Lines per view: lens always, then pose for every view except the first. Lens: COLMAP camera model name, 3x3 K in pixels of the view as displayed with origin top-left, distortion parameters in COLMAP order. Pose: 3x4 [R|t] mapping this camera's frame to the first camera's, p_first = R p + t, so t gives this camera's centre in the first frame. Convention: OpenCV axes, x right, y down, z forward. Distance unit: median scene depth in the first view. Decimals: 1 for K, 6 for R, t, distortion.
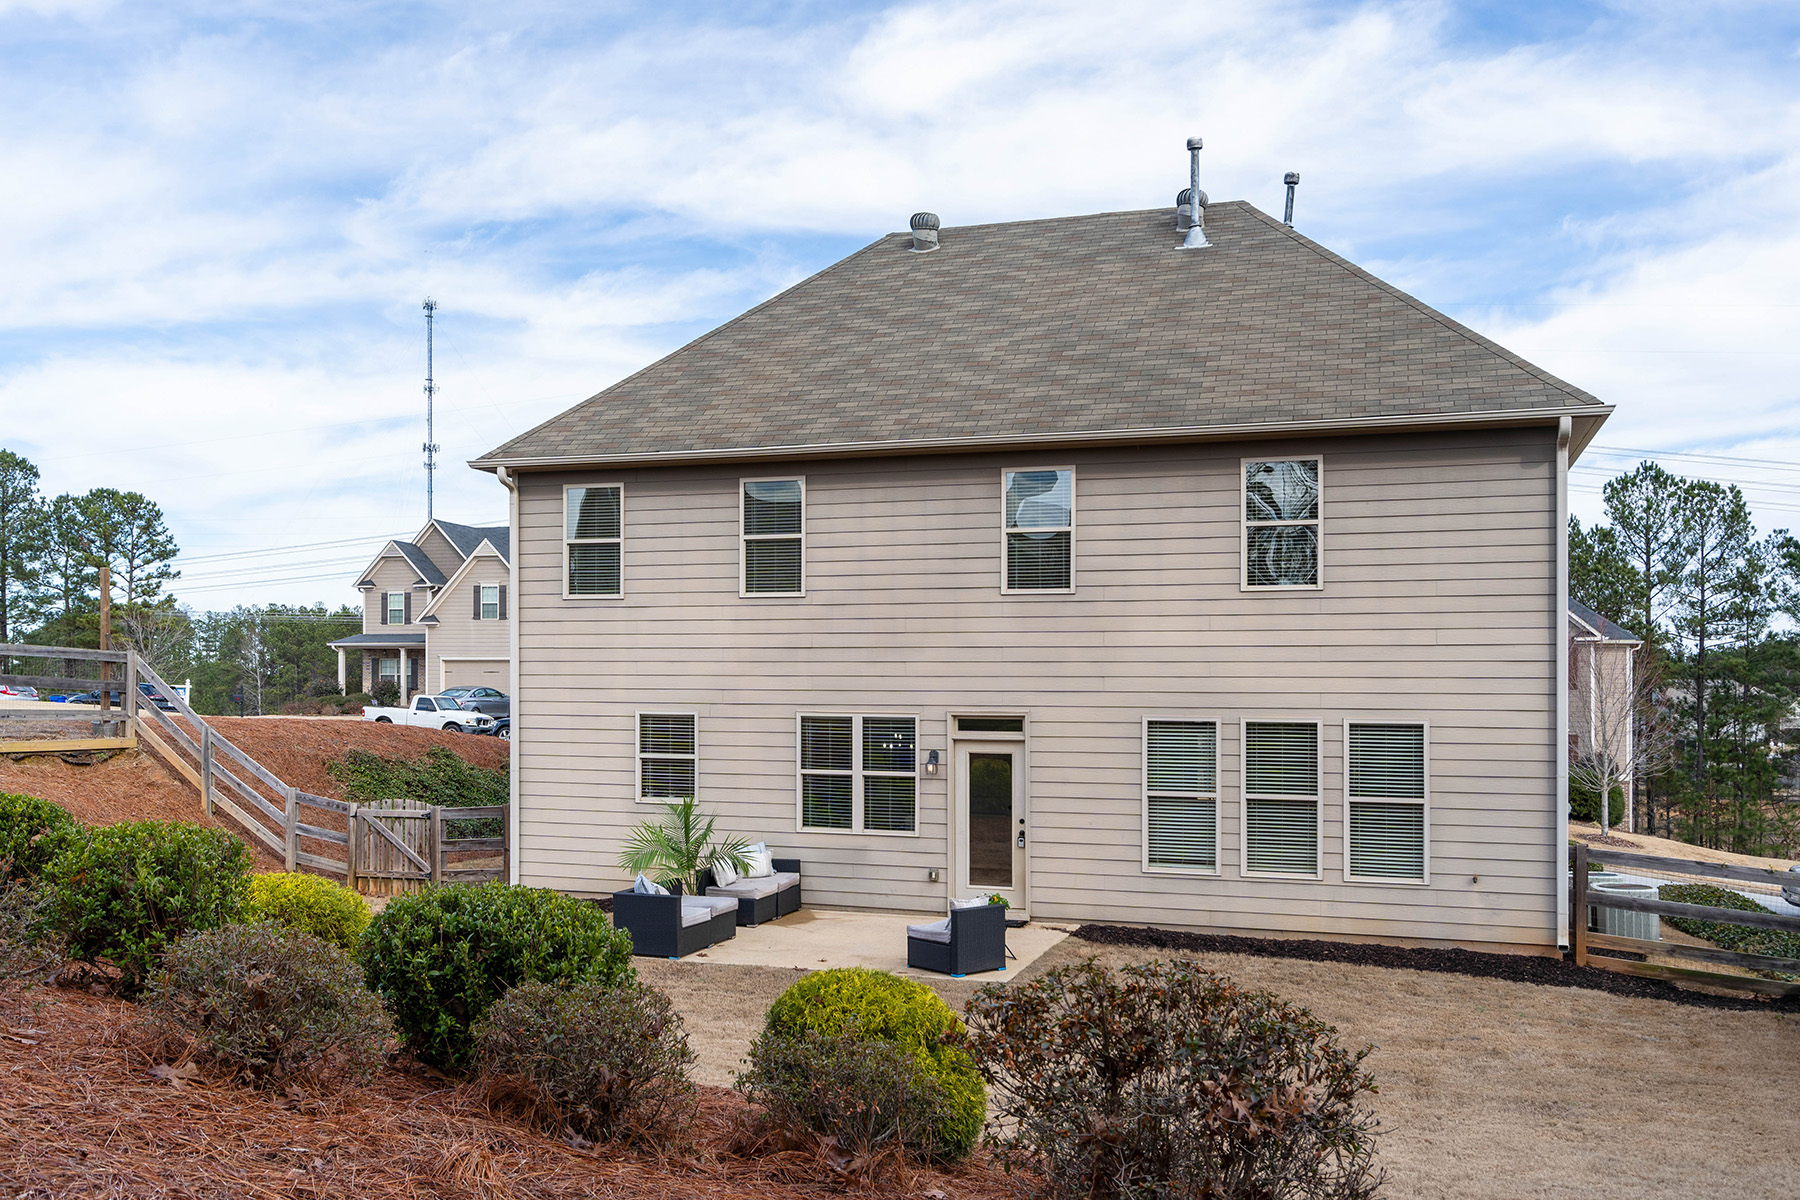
lens RADIAL K [[1511.0, 0, 900.0], [0, 1511.0, 600.8], [0, 0, 1]] dist [0.002350, 0.003021]
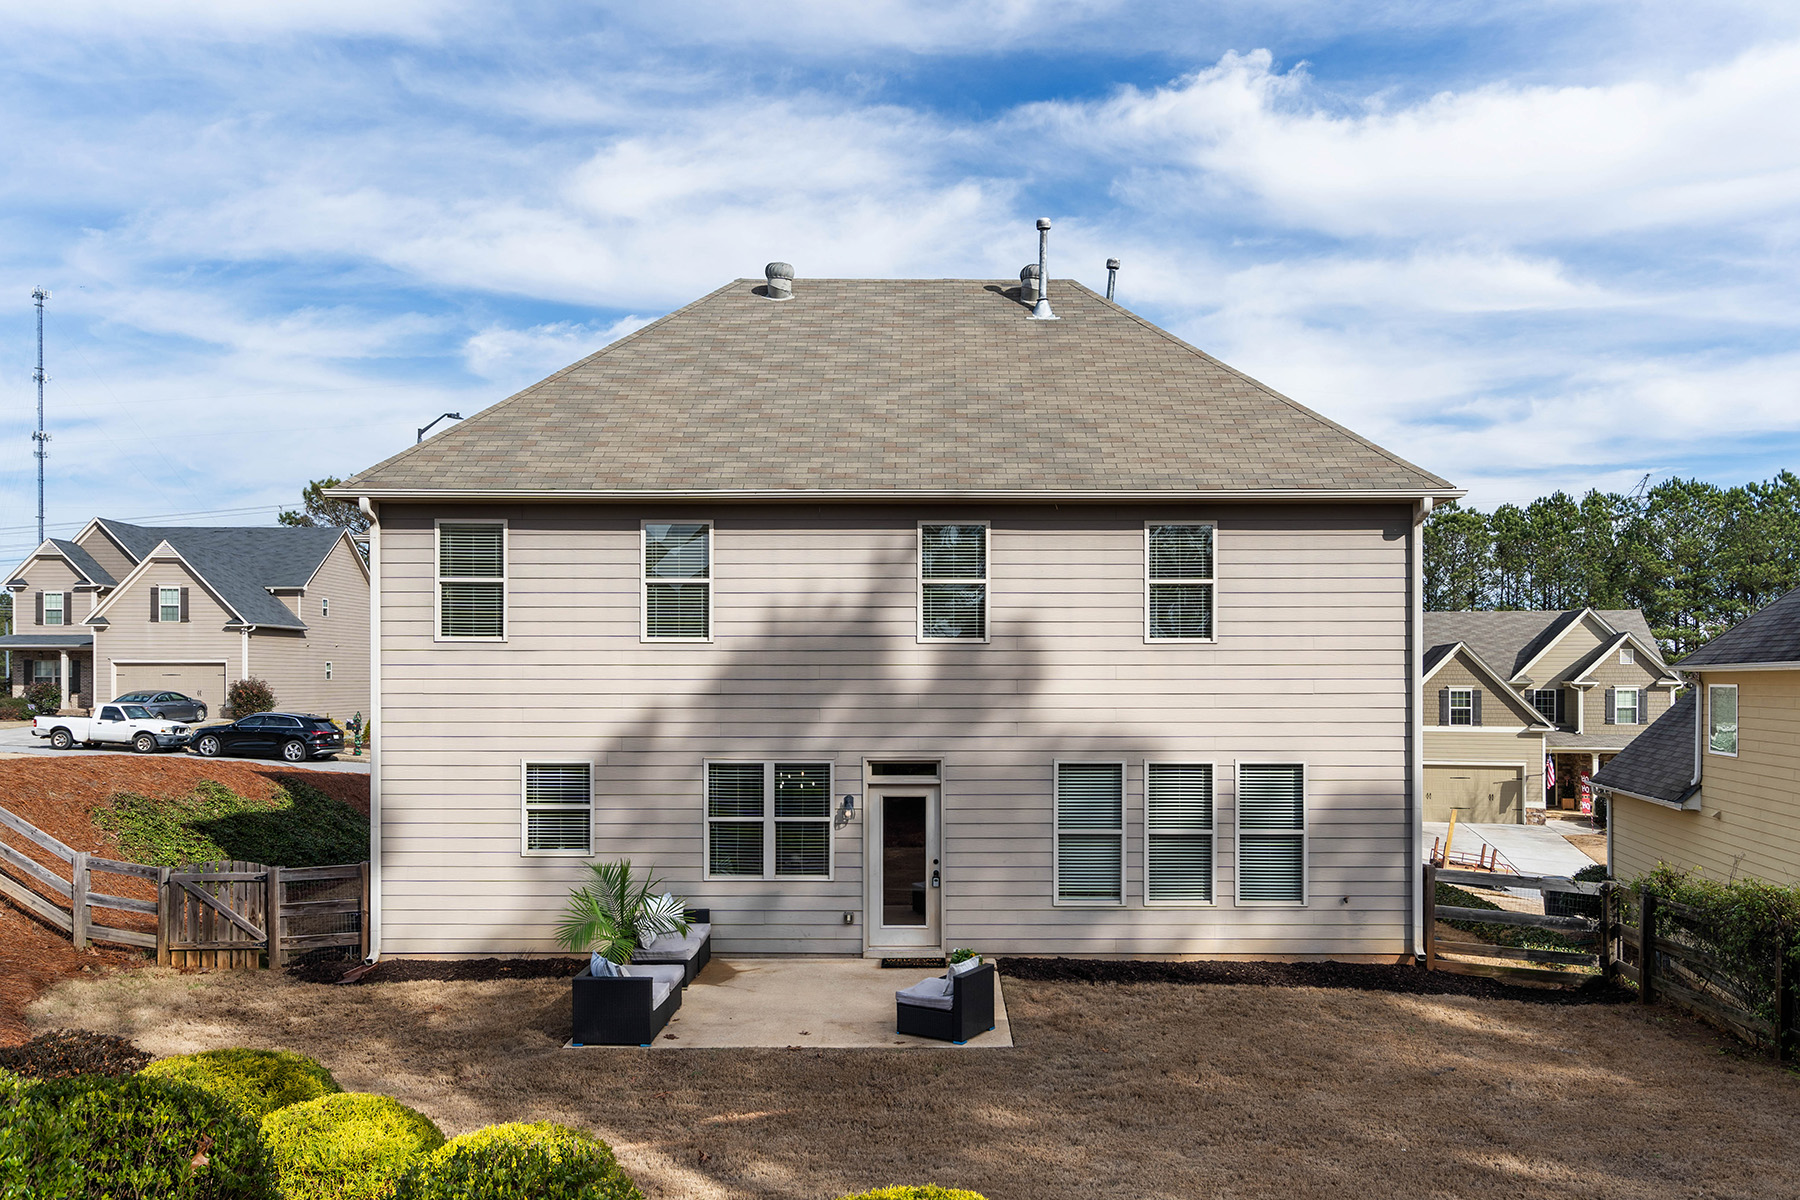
lens RADIAL K [[1248.7, 0, 899.4], [0, 1248.7, 603.1], [0, 0, 1]] dist [0.007795, -0.000950]
pose [[0.948933, 0.009415, 0.315337, -0.202115], [-0.012964, 0.999874, 0.009161, -0.036901], [-0.315211, -0.012781, 0.948936, 0.181763]]
